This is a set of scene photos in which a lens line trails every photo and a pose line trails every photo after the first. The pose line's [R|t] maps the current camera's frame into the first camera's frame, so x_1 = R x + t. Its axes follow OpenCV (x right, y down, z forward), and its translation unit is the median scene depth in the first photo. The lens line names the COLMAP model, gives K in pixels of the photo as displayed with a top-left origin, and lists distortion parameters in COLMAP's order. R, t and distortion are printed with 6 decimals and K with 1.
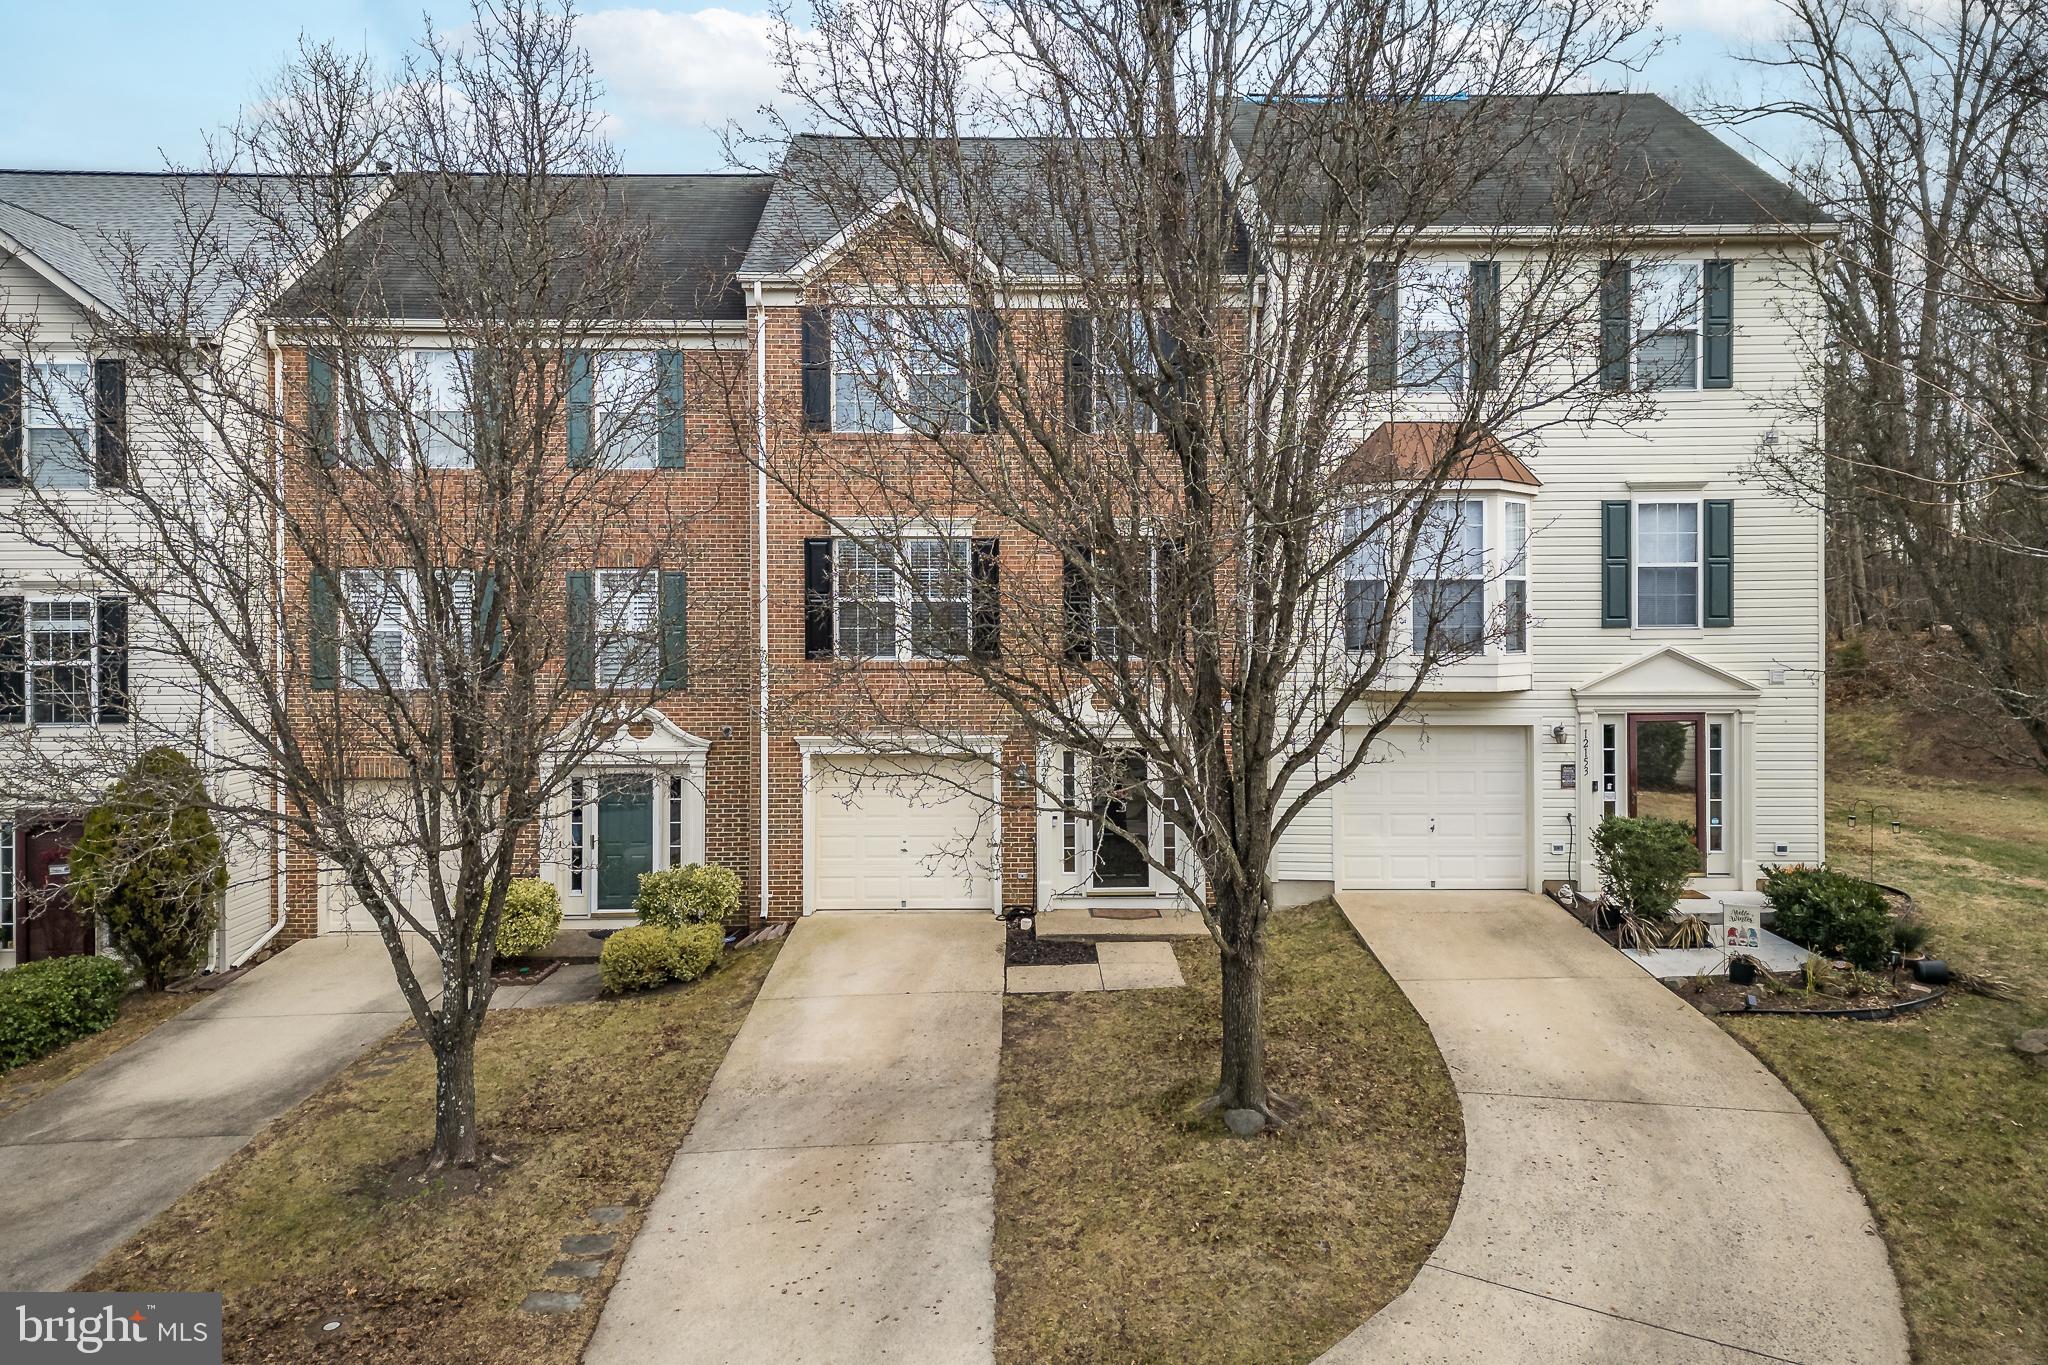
lens RADIAL K [[1593.7, 0, 1024.0], [0, 1593.7, 682.5], [0, 0, 1]] dist [0.020761, -0.003846]
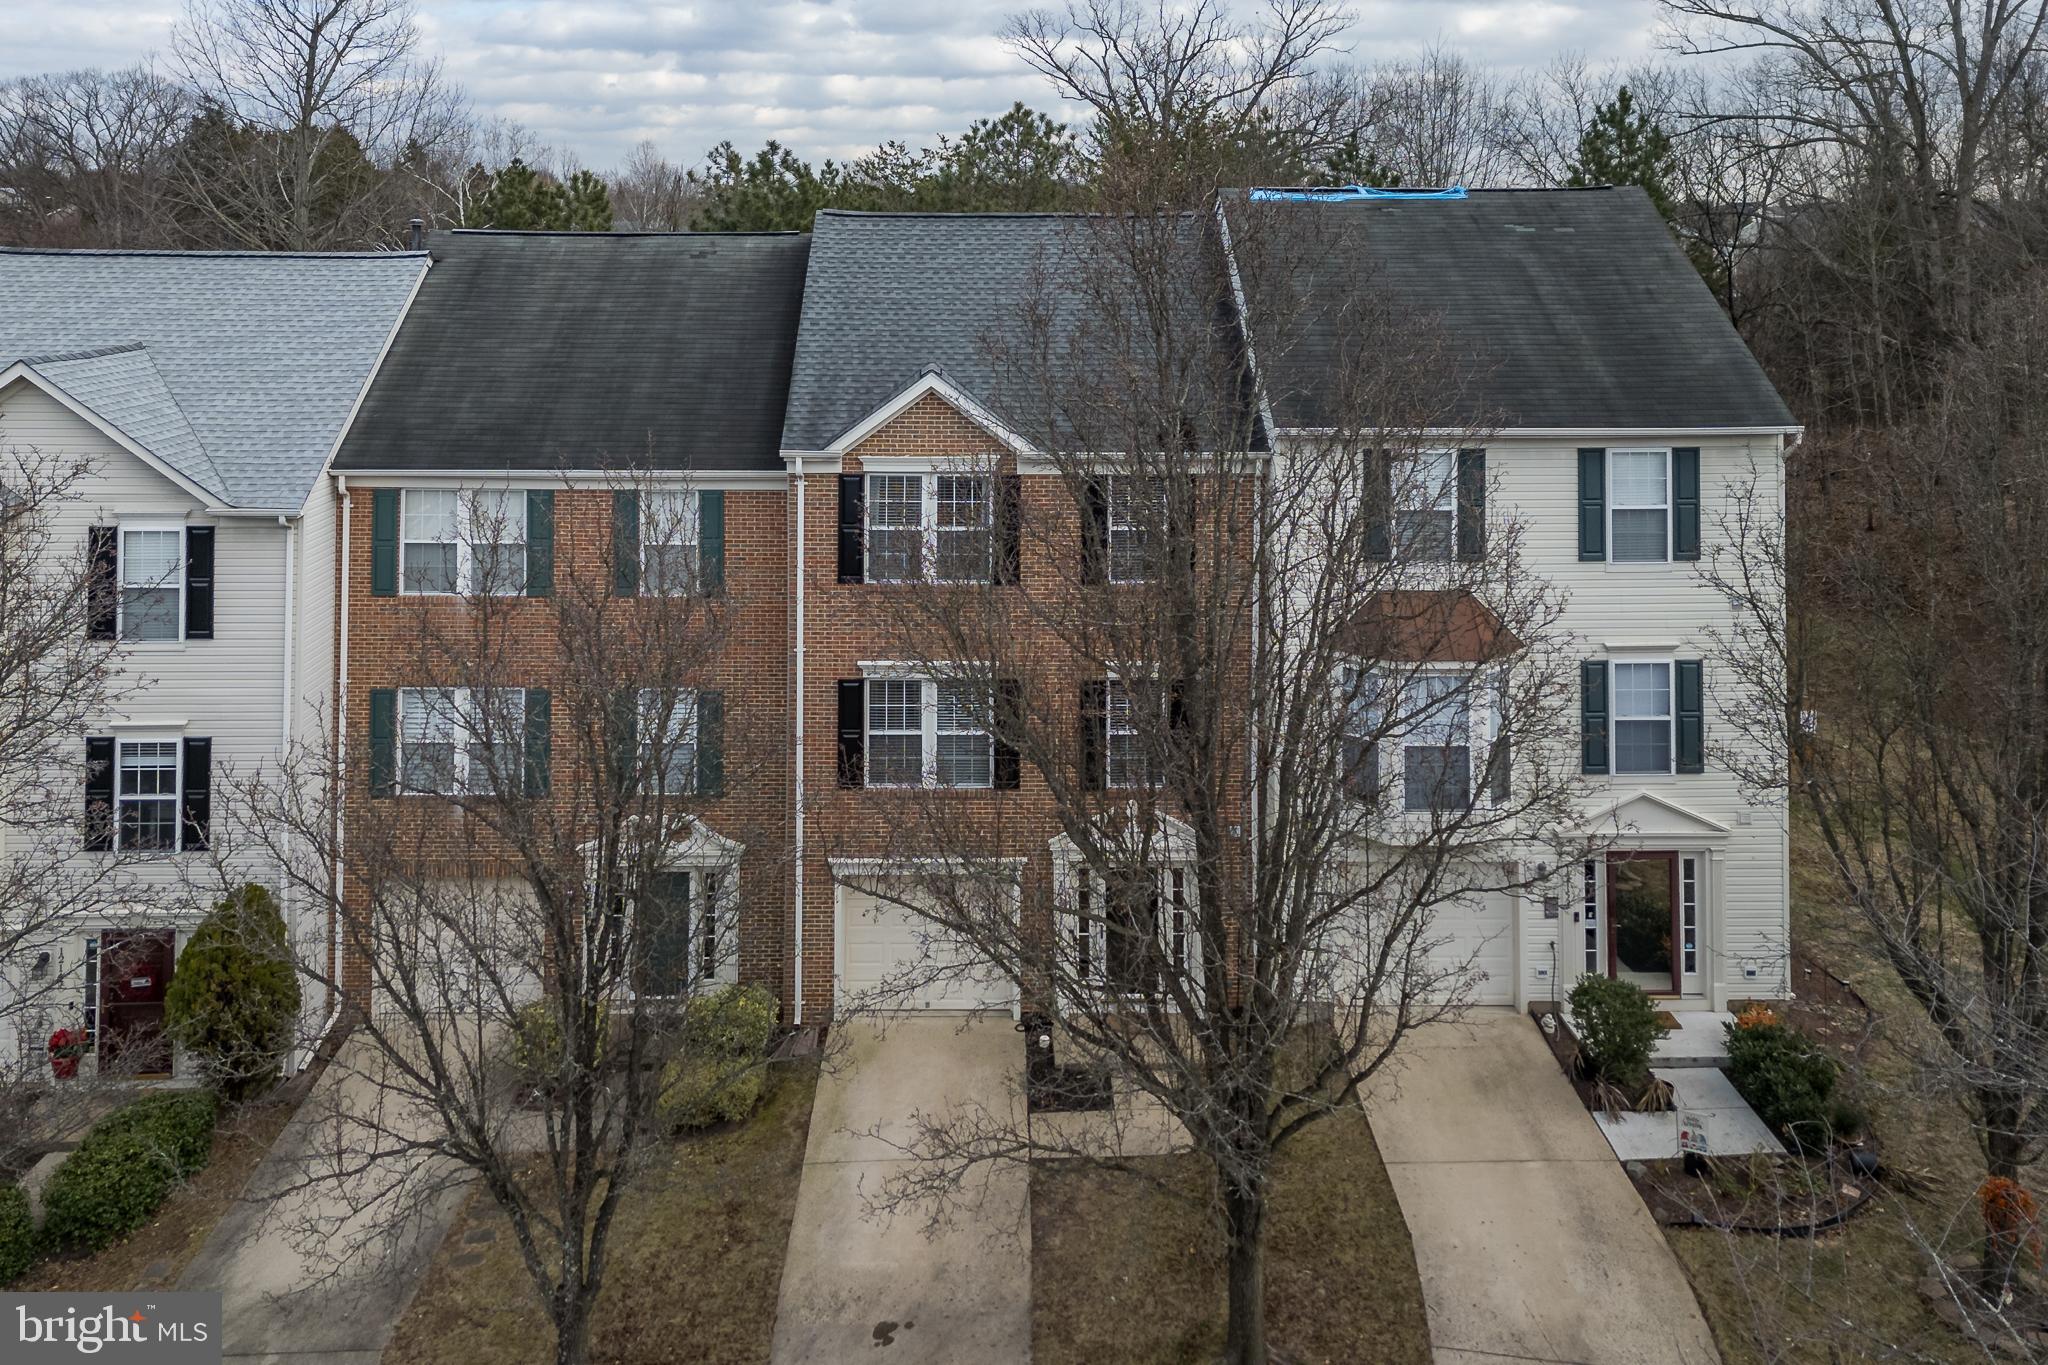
lens RADIAL K [[1838.8, 0, 997.8], [0, 1838.8, 301.8], [0, 0, 1]] dist [0.002643, 0.019772]
pose [[0.999995, 0.002973, -0.000917, -0.031346], [-0.002976, 0.999991, -0.003009, -0.350184], [0.000908, 0.003011, 0.999995, -0.241314]]
